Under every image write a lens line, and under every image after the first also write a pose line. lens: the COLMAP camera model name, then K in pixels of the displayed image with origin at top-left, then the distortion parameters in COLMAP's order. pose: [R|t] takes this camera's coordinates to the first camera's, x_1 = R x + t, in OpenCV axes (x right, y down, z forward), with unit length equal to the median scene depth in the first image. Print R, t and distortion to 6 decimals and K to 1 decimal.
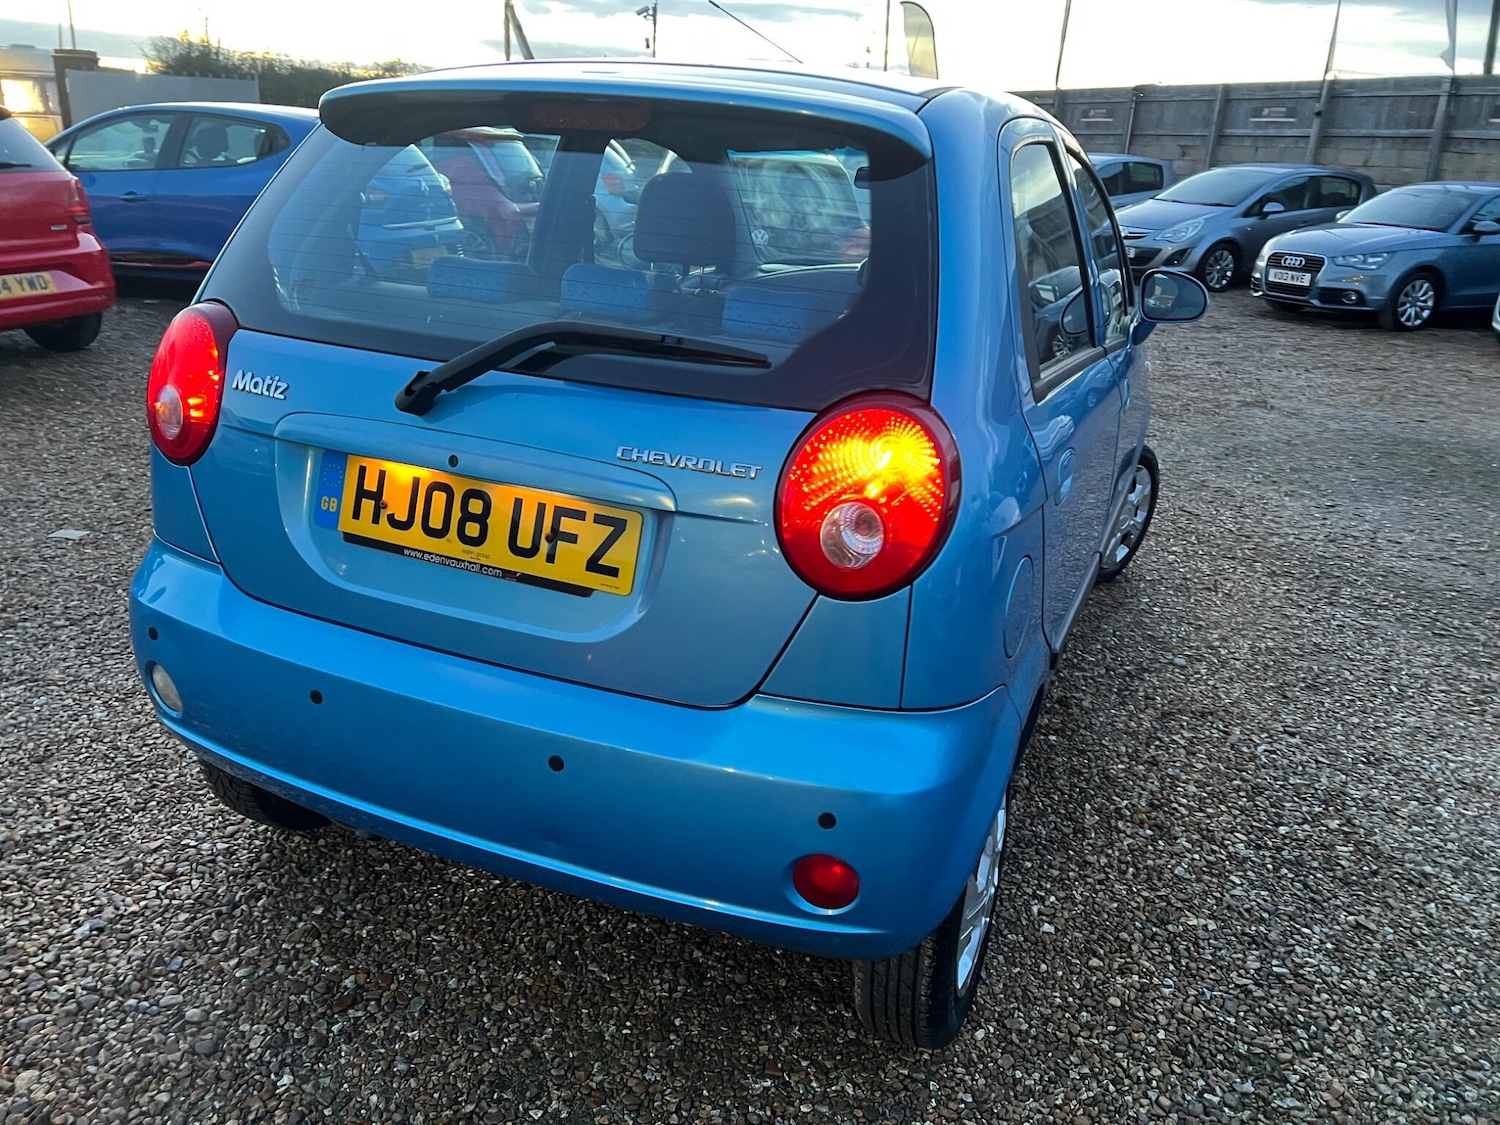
lens RADIAL K [[1089.8, 0, 739.3], [0, 1089.8, 560.9], [0, 0, 1]] dist [0.058585, -0.059025]
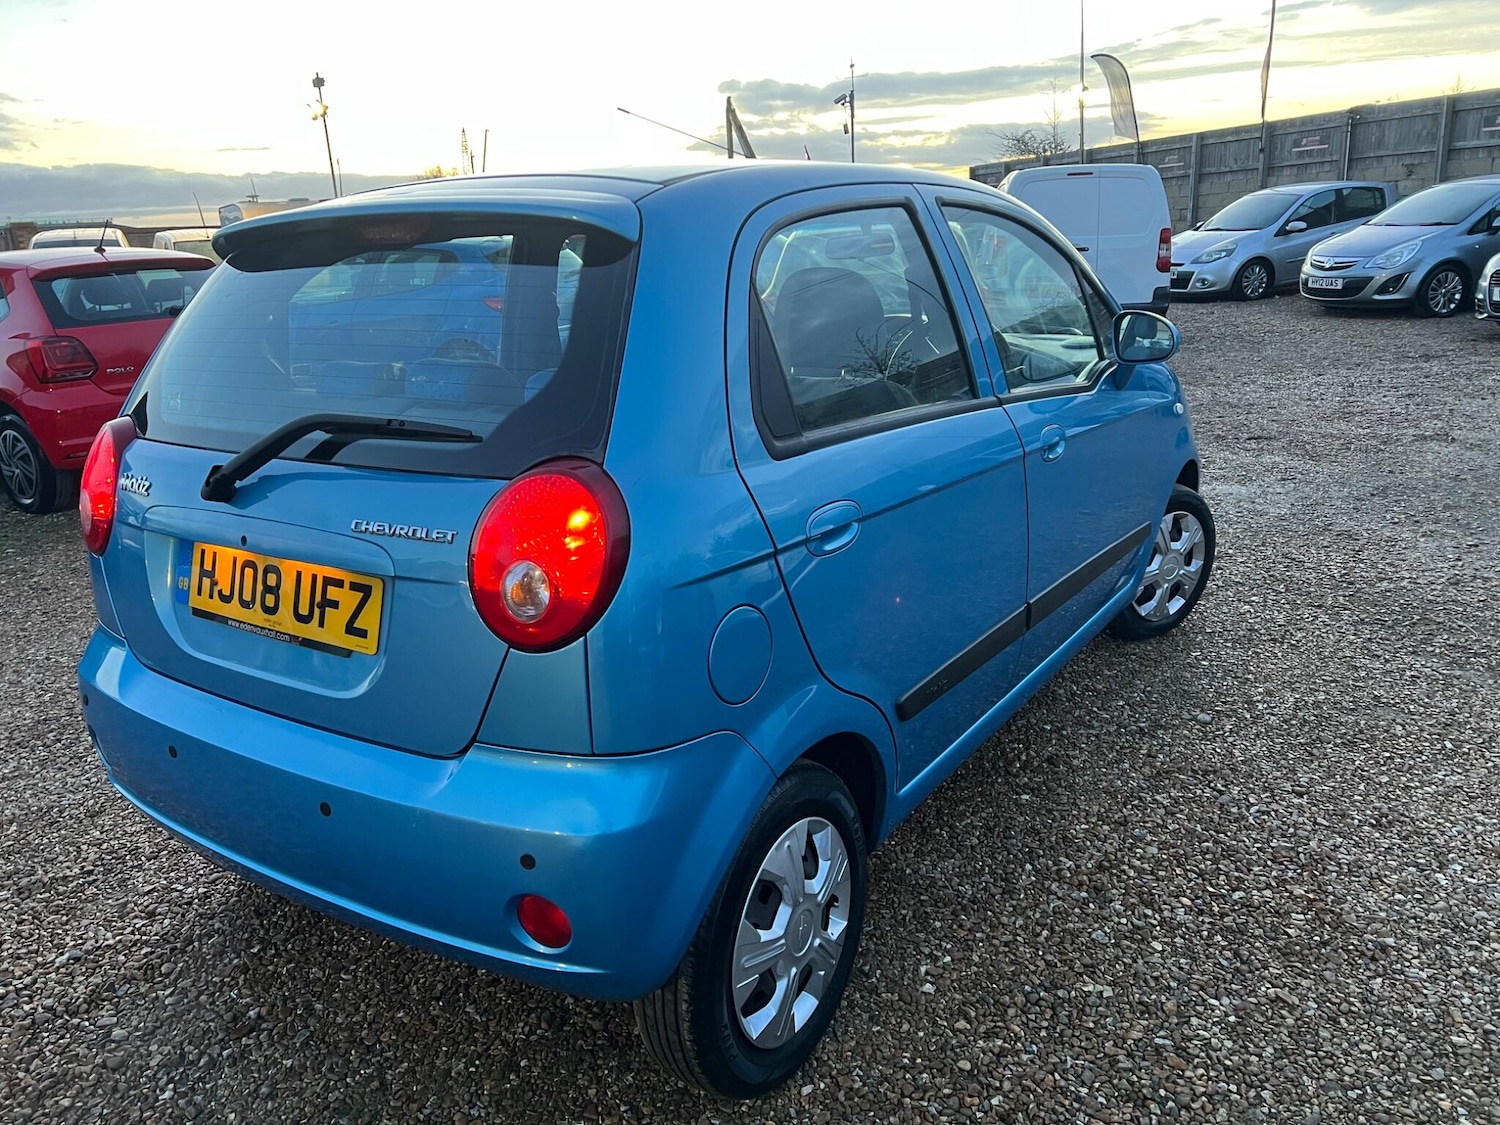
lens RADIAL K [[1089.8, 0, 747.5], [0, 1089.8, 567.6], [0, 0, 1]] dist [0.058585, -0.059025]
pose [[0.977879, -0.042434, -0.204821, 0.354149], [0.030144, 0.997573, -0.062758, 0.017868], [0.206987, 0.055196, 0.976785, -0.008552]]
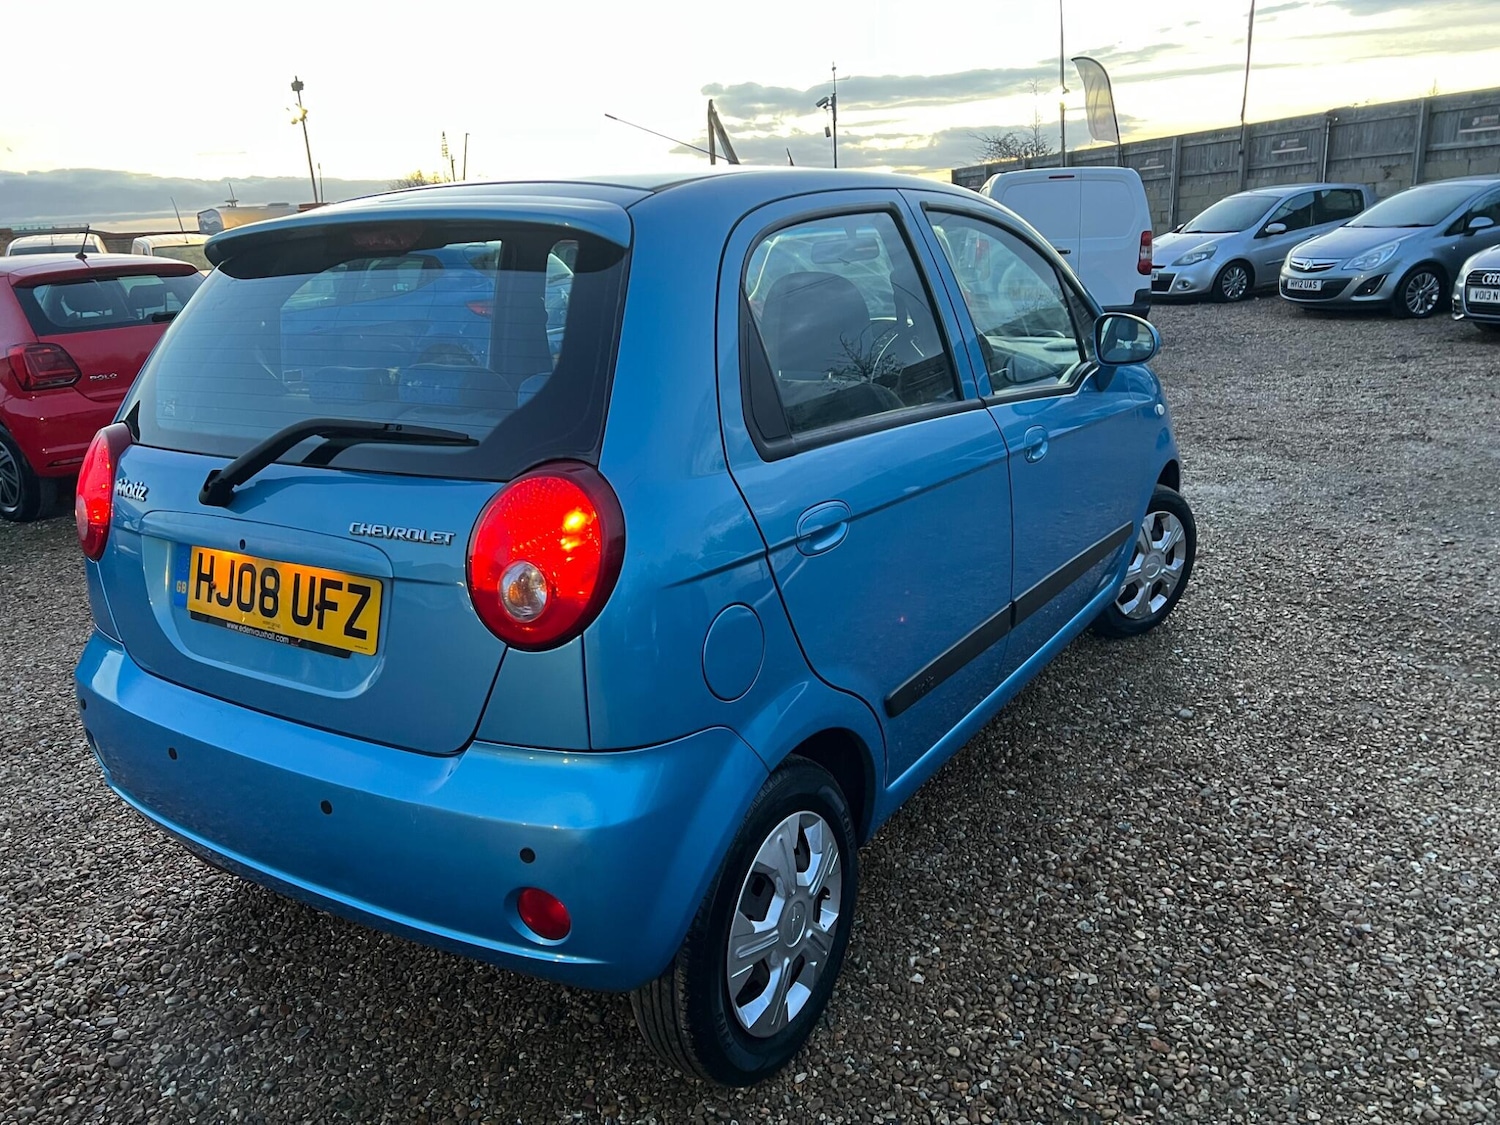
lens RADIAL K [[1089.8, 0, 747.2], [0, 1089.8, 577.6], [0, 0, 1]] dist [0.058585, -0.059025]
pose [[0.980155, -0.048752, -0.192146, 0.352719], [0.038454, 0.997635, -0.056966, 0.022370], [0.194469, 0.048447, 0.979712, -0.026345]]
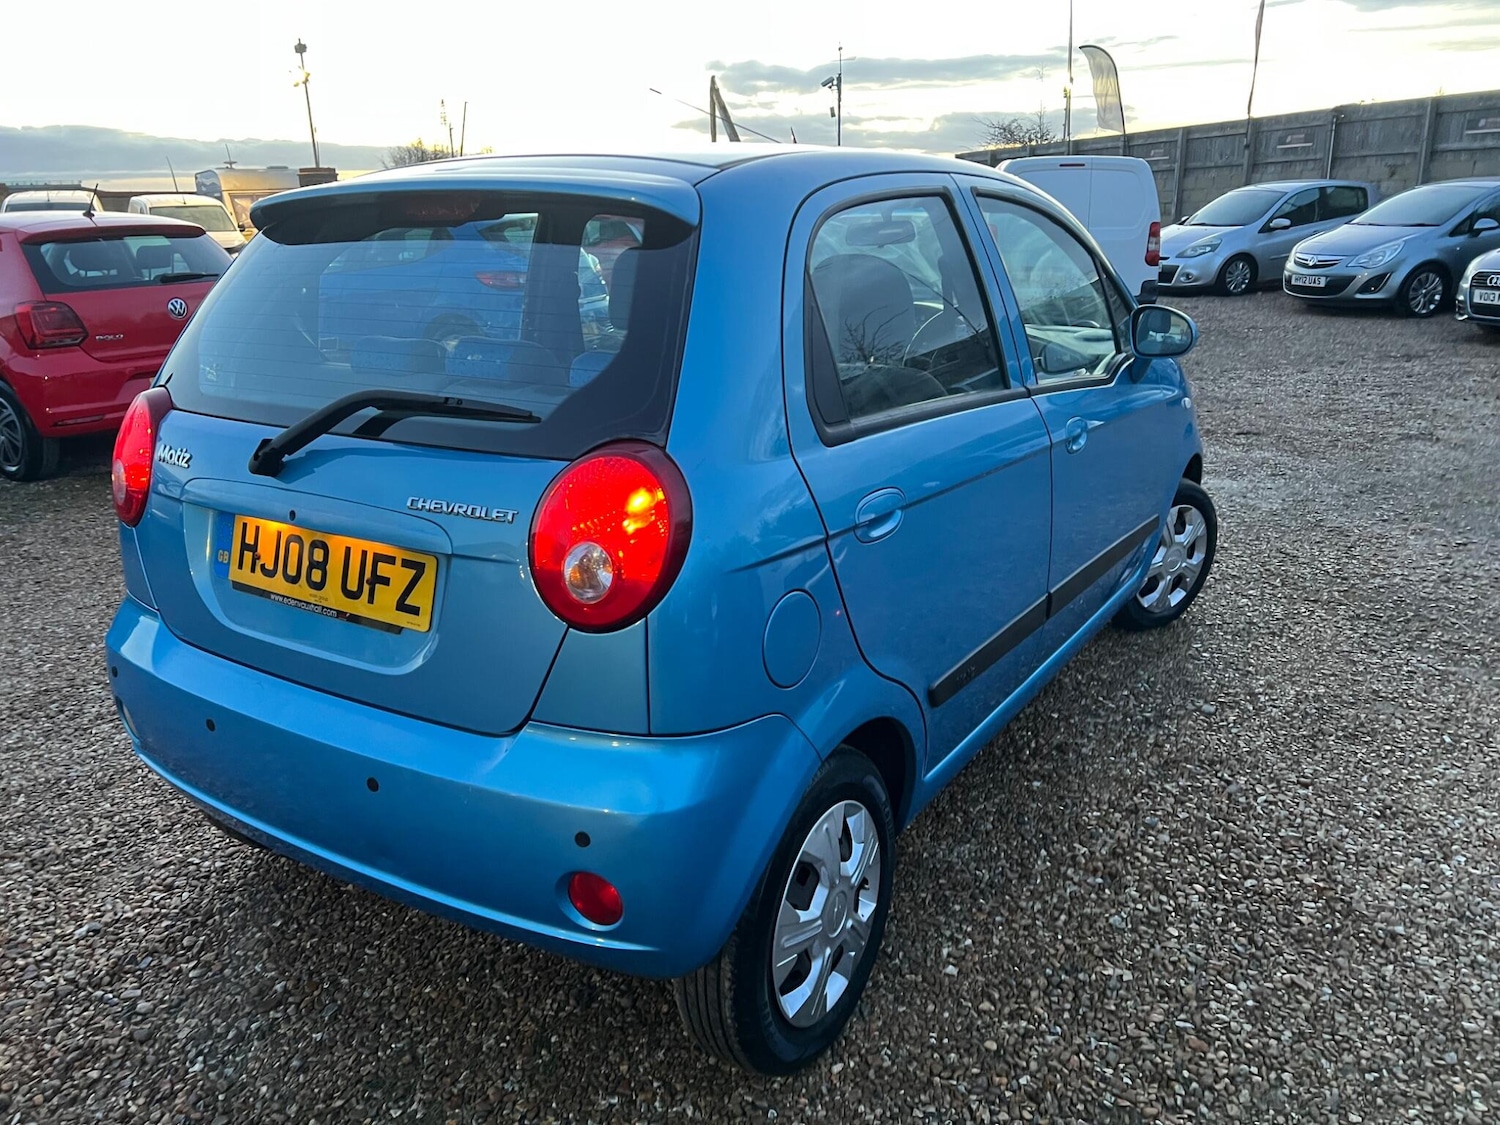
lens RADIAL K [[1089.8, 0, 747.9], [0, 1089.8, 565.0], [0, 0, 1]] dist [0.058585, -0.059025]
pose [[0.983120, -0.019927, -0.181876, 0.300321], [0.011153, 0.998730, -0.049136, 0.015785], [0.182624, 0.046278, 0.982093, -0.026129]]
